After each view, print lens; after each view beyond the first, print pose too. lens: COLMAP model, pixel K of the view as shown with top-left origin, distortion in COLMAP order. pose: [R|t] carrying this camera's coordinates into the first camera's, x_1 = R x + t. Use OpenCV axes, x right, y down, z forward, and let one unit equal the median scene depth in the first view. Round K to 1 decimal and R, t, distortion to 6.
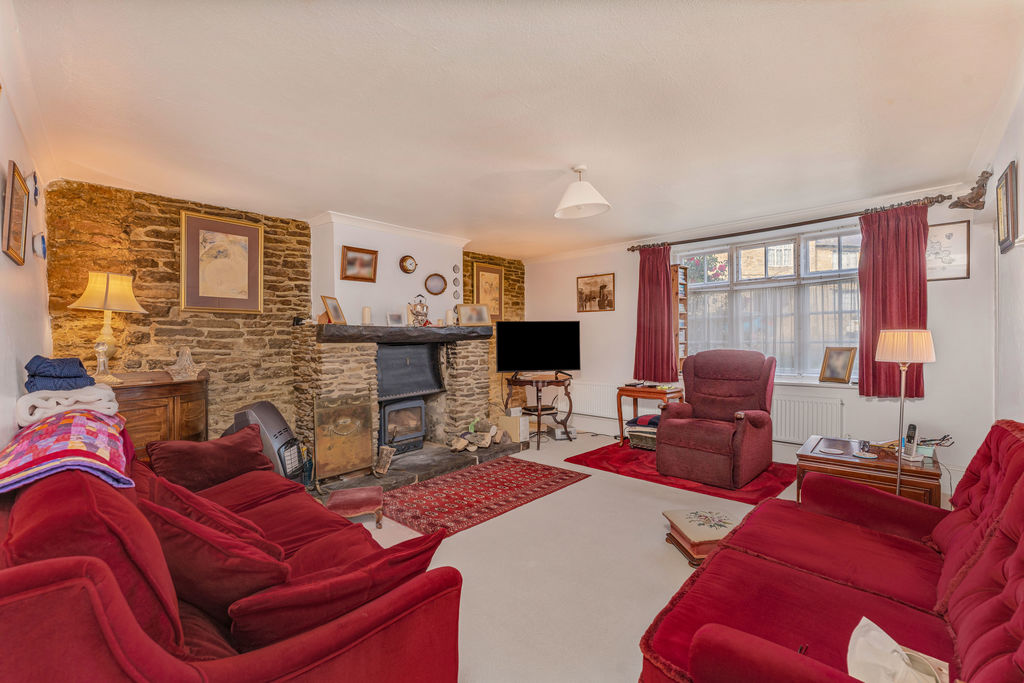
lens RADIAL K [[457.8, 0, 512.0], [0, 457.8, 341.5], [0, 0, 1]] dist [-0.001700, -0.000034]
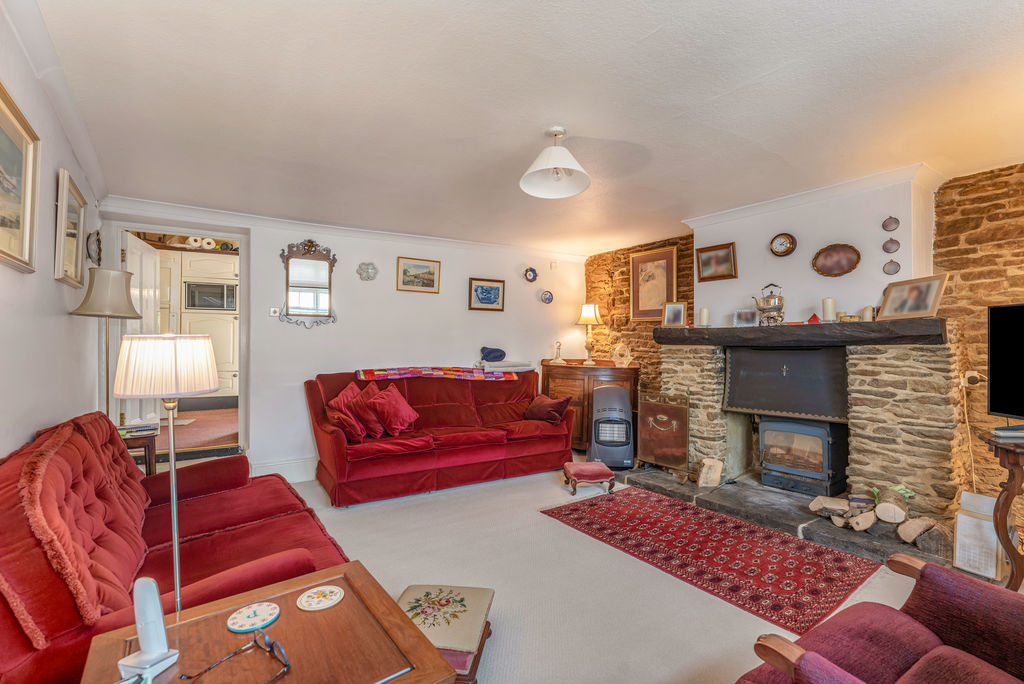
lens RADIAL K [[457.8, 0, 512.0], [0, 457.8, 342.0], [0, 0, 1]] dist [-0.001700, -0.000034]
pose [[-0.221027, 0.008789, -0.975228, 0.719097], [-0.005563, 0.999932, 0.010273, -0.012227], [0.975252, 0.007695, -0.220963, 0.842711]]
